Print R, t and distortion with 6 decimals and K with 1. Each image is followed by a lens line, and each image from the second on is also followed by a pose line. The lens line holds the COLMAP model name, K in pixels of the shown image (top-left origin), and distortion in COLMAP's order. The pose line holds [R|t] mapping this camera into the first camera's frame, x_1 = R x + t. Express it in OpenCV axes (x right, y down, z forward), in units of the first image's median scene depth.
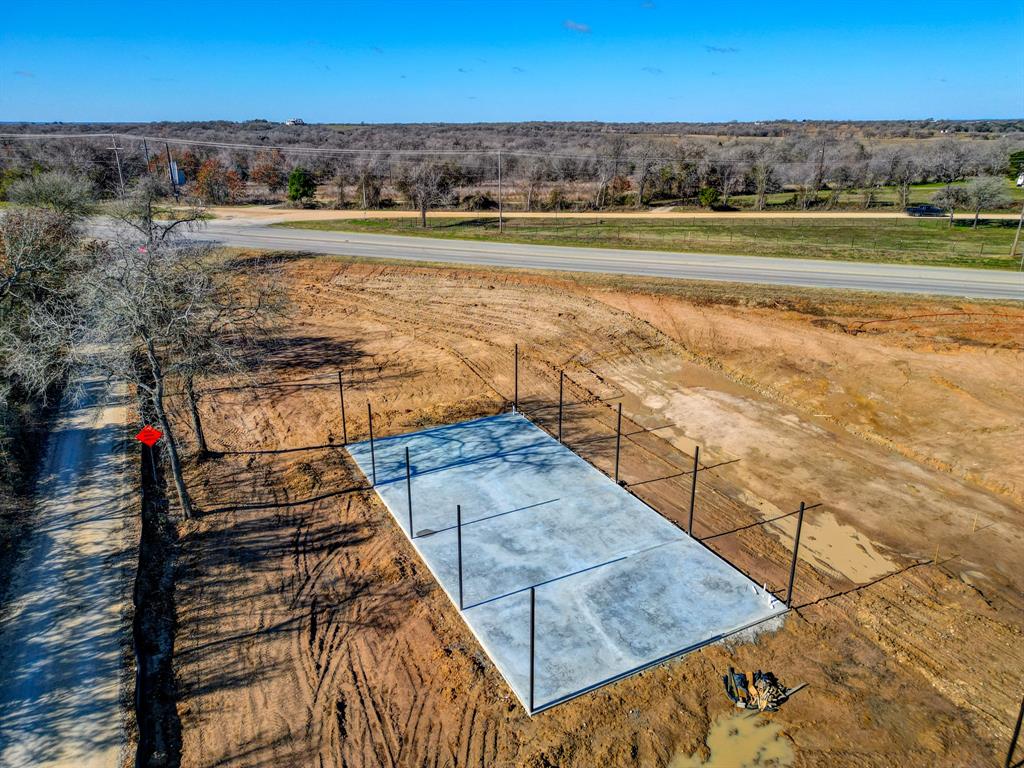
lens RADIAL K [[712.5, 0, 511.3], [0, 712.5, 383.6], [0, 0, 1]] dist [0.082536, -0.073347]
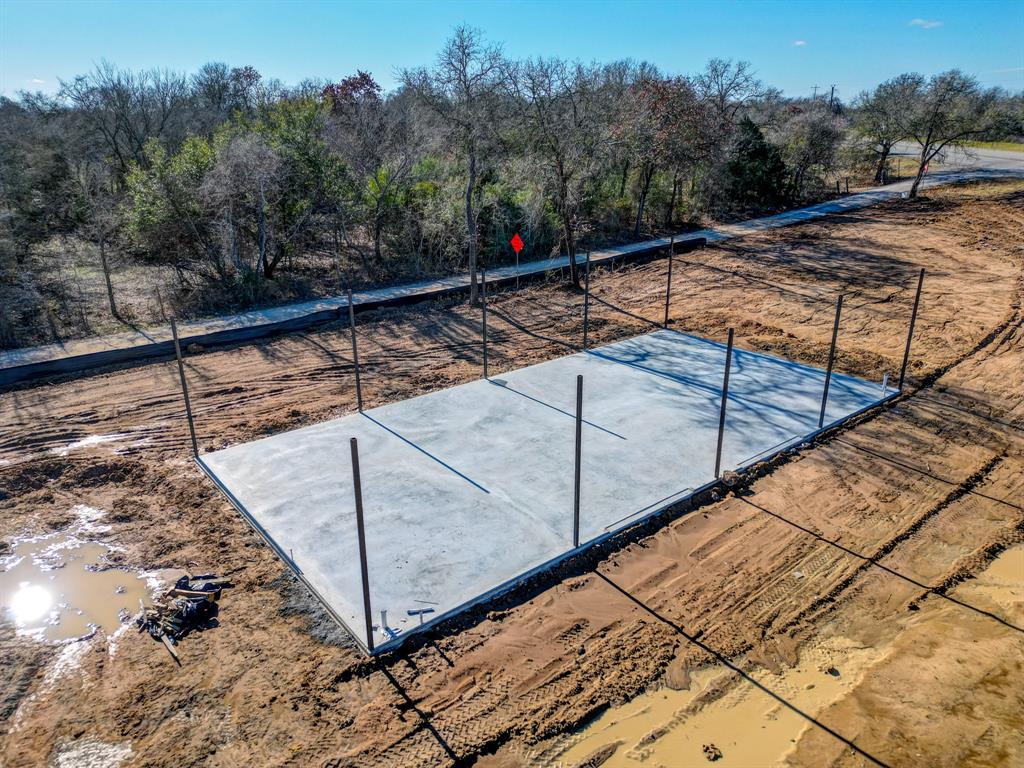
lens RADIAL K [[701.4, 0, 512.4], [0, 701.4, 384.5], [0, 0, 1]] dist [0.080809, -0.072493]
pose [[0.197774, 0.342302, -0.918540, 0.576810], [-0.322046, 0.907724, 0.268930, -0.023740], [0.925836, 0.242625, 0.289761, 0.645124]]
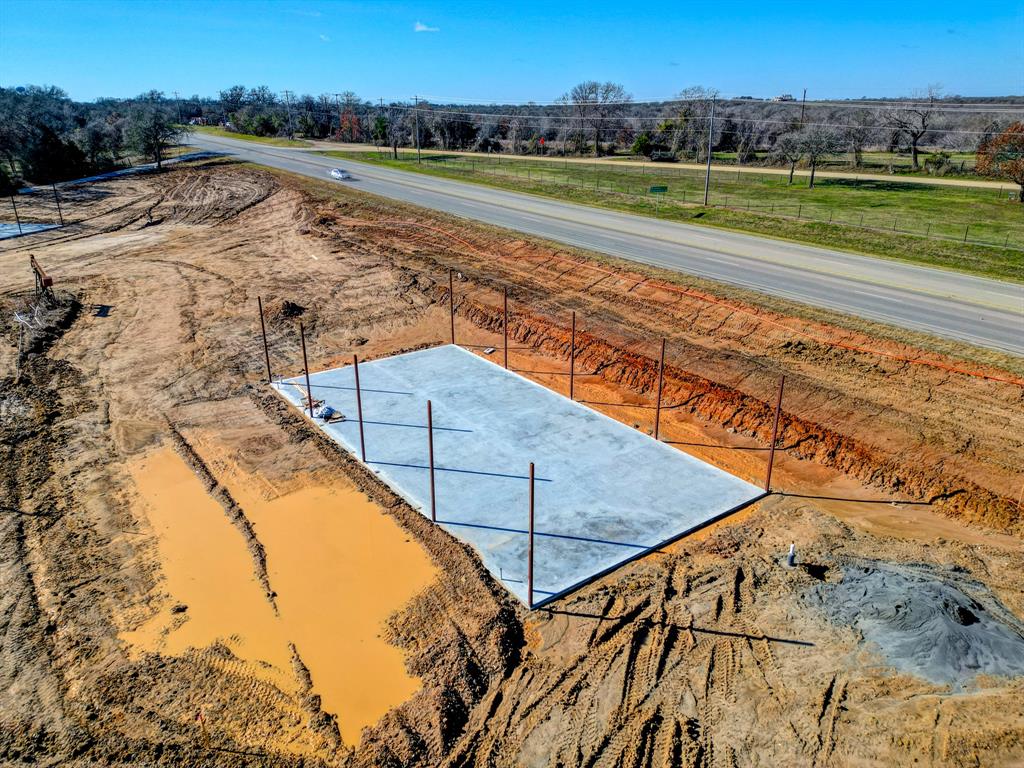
lens RADIAL K [[712.5, 0, 511.3], [0, 712.5, 383.6], [0, 0, 1]] dist [0.082536, -0.073347]
pose [[0.777296, 0.226839, -0.586818, 2.319024], [-0.213031, 0.972536, 0.093761, 0.016985], [0.591970, 0.052131, 0.804272, 0.313424]]
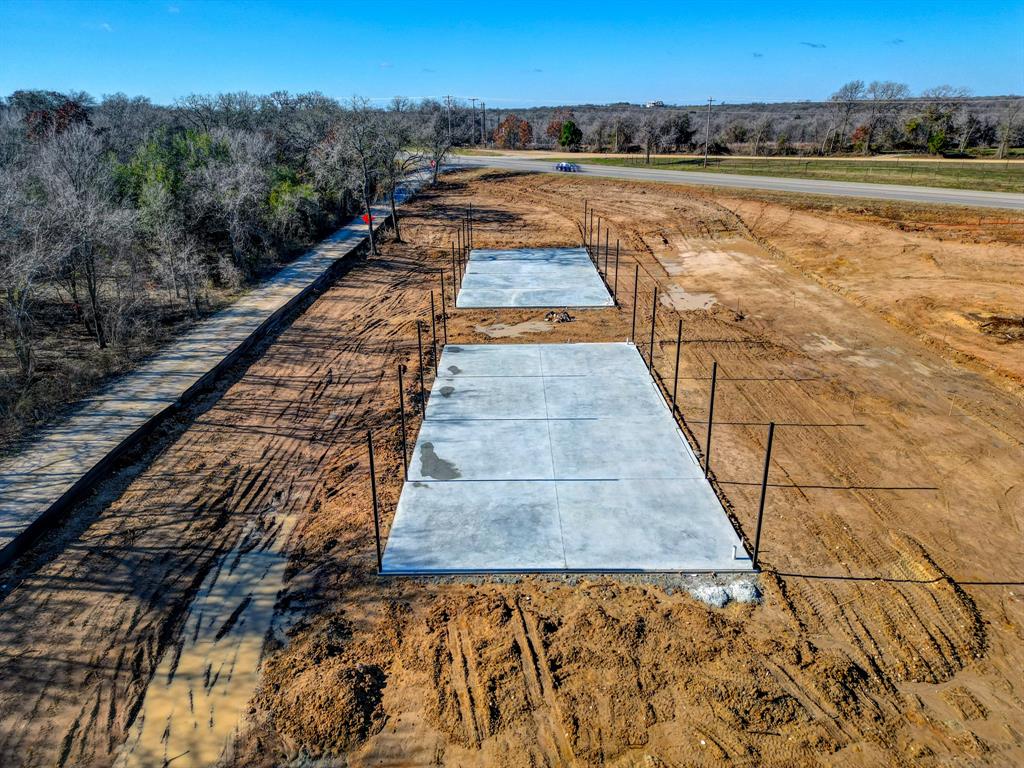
lens RADIAL K [[712.5, 0, 511.3], [0, 712.5, 383.6], [0, 0, 1]] dist [0.082536, -0.073347]
pose [[0.889084, 0.154885, -0.430745, 0.682546], [-0.146687, 0.987793, 0.052413, 0.321512], [0.433605, 0.016585, 0.900950, -0.525953]]
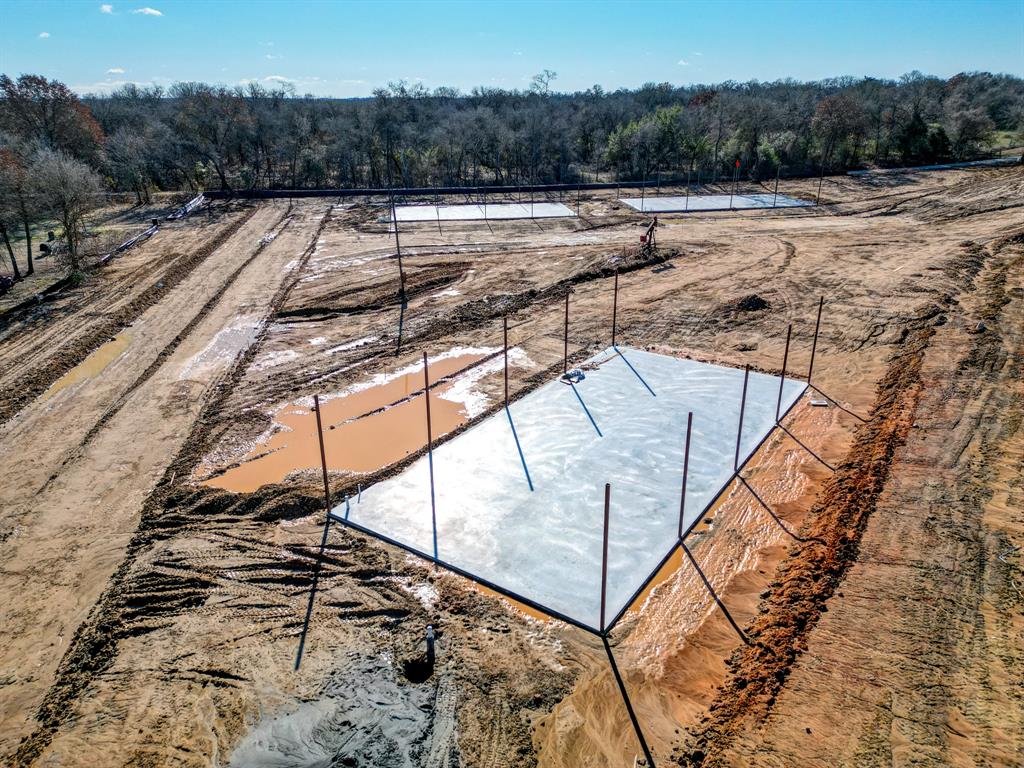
lens RADIAL K [[712.5, 0, 511.3], [0, 712.5, 383.6], [0, 0, 1]] dist [0.082536, -0.073347]
pose [[-0.342692, 0.351815, -0.871085, 2.532420], [-0.308248, 0.833788, 0.458019, -0.228652], [0.887438, 0.425469, -0.177286, 0.969535]]
